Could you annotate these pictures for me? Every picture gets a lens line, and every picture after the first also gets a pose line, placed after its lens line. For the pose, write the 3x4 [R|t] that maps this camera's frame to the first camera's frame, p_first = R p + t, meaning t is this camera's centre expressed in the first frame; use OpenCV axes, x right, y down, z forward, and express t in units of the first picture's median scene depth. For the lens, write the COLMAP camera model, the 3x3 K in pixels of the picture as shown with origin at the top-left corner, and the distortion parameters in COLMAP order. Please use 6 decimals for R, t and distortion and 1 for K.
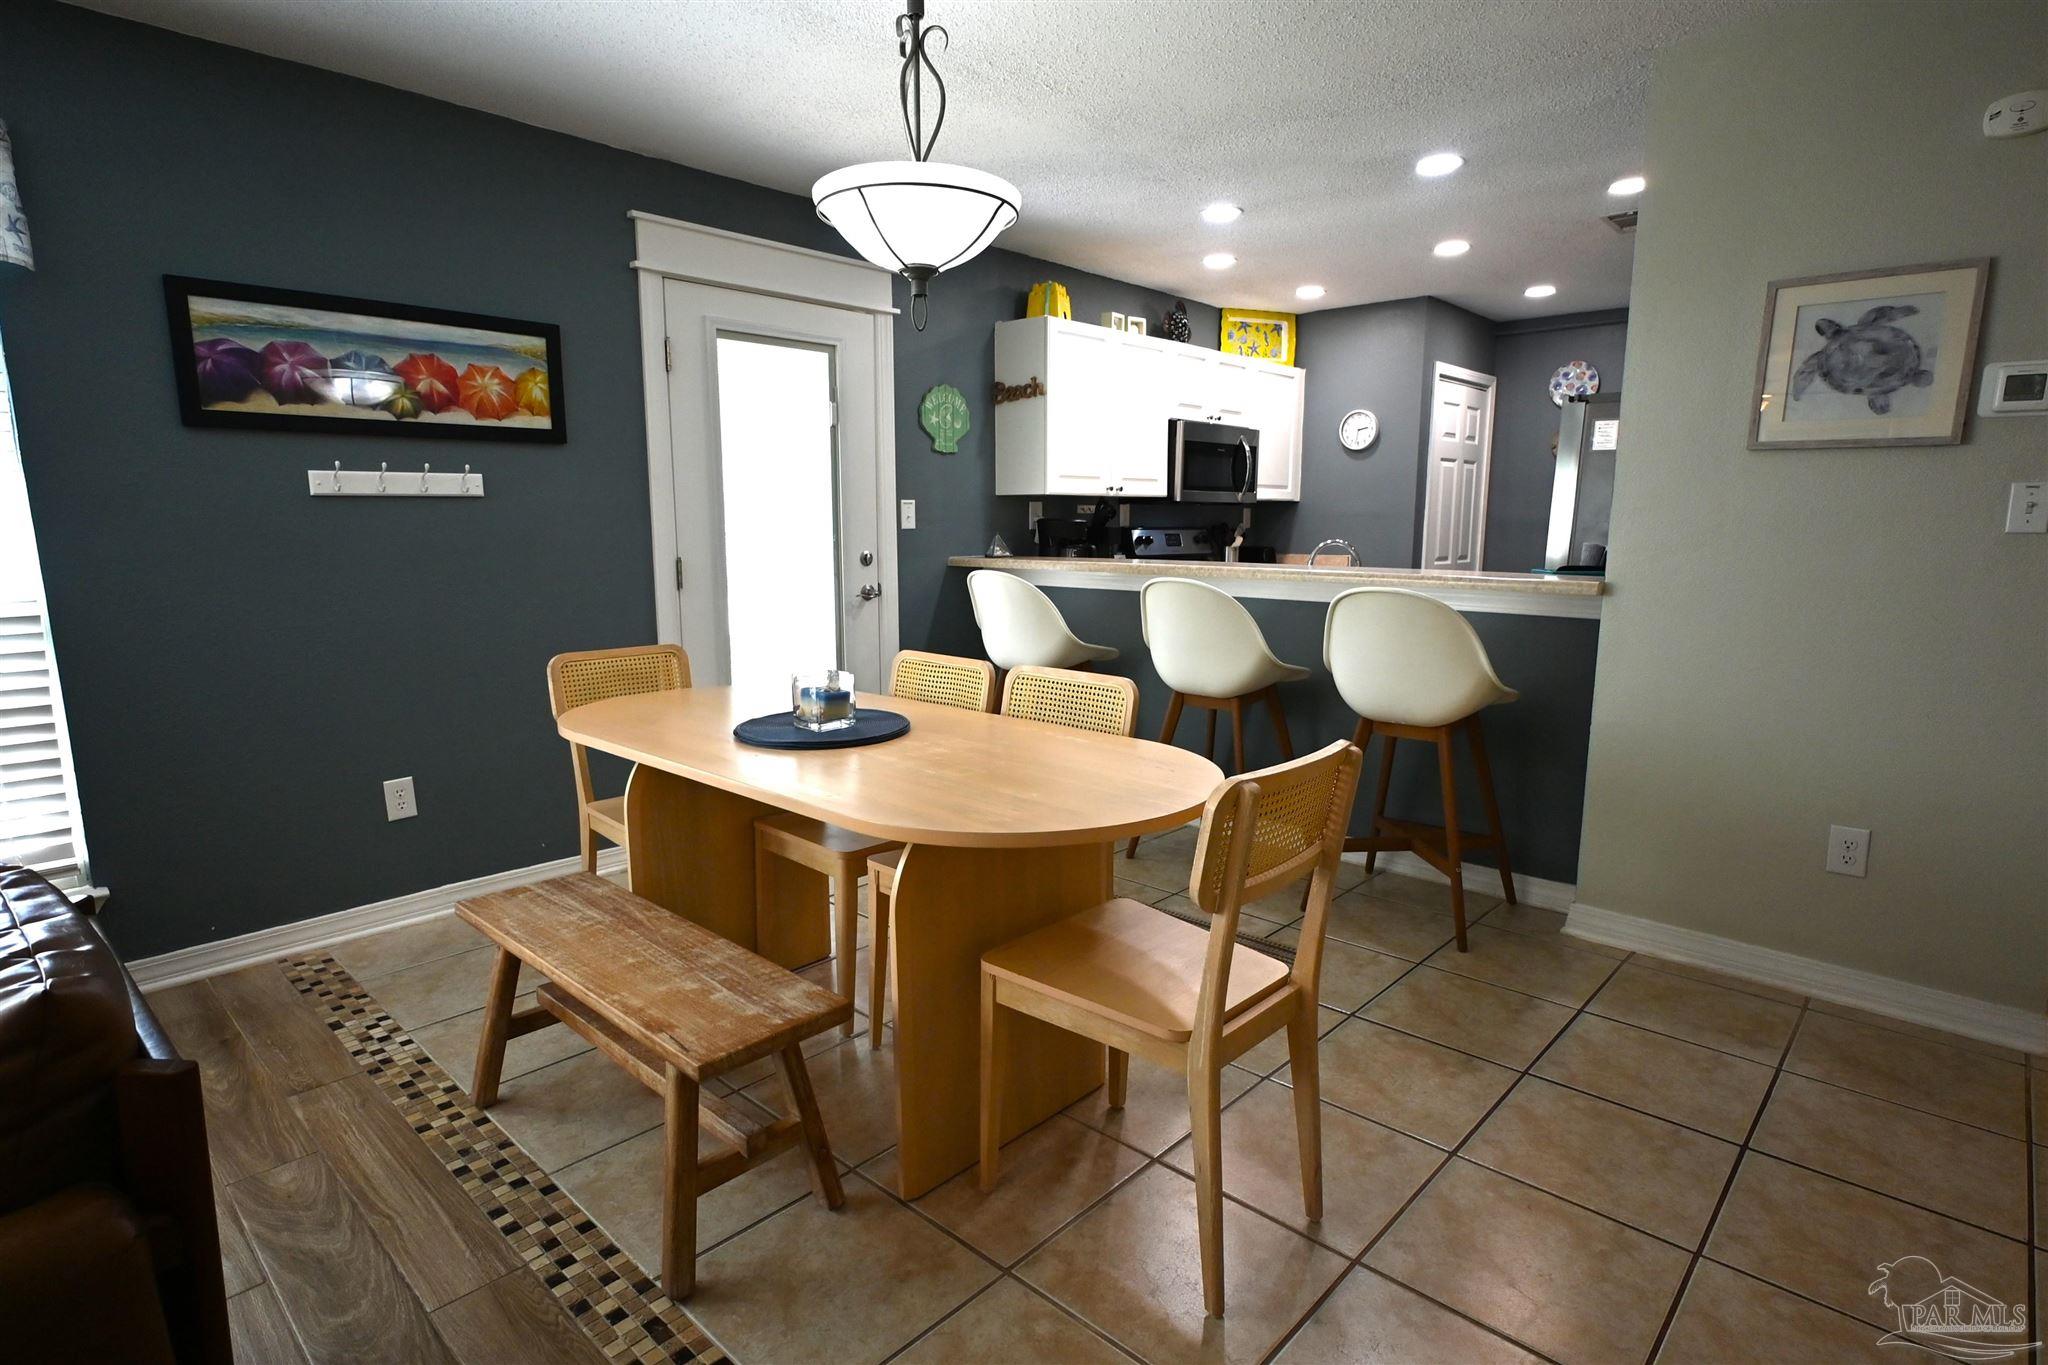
lens RADIAL K [[1048.2, 0, 1028.5], [0, 1048.2, 684.3], [0, 0, 1]] dist [0.001422, 0.000804]
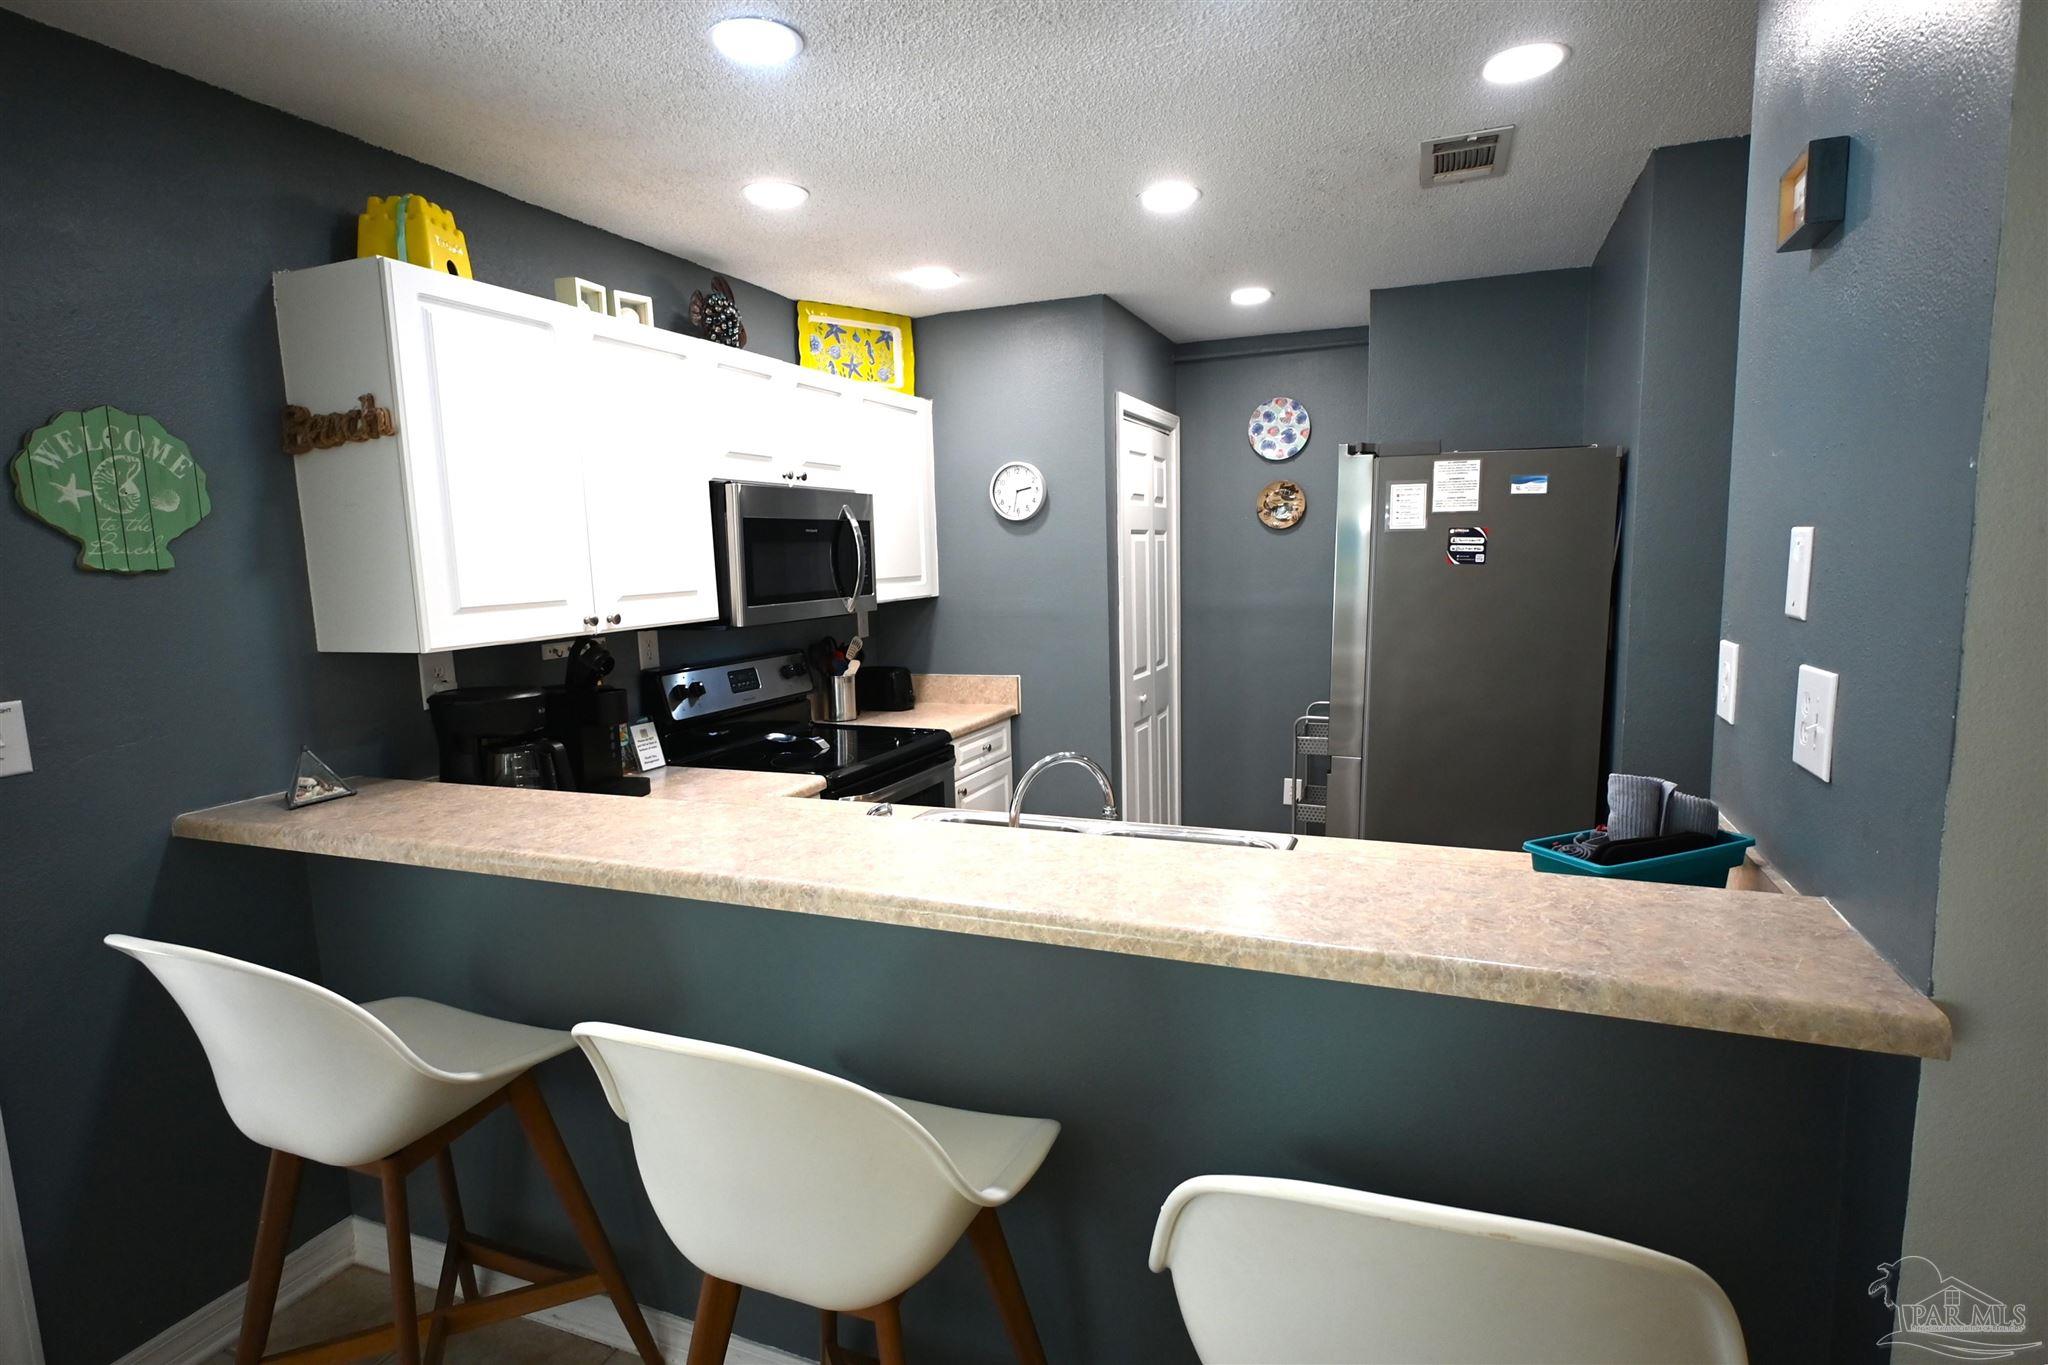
lens RADIAL K [[1015.4, 0, 1023.2], [0, 1015.4, 686.1], [0, 0, 1]] dist [-0.002650, 0.000947]
pose [[0.934539, -0.075158, 0.347834, 0.085522], [0.084294, 0.996378, -0.011185, -0.114206], [-0.345733, 0.039774, 0.937490, 0.407117]]
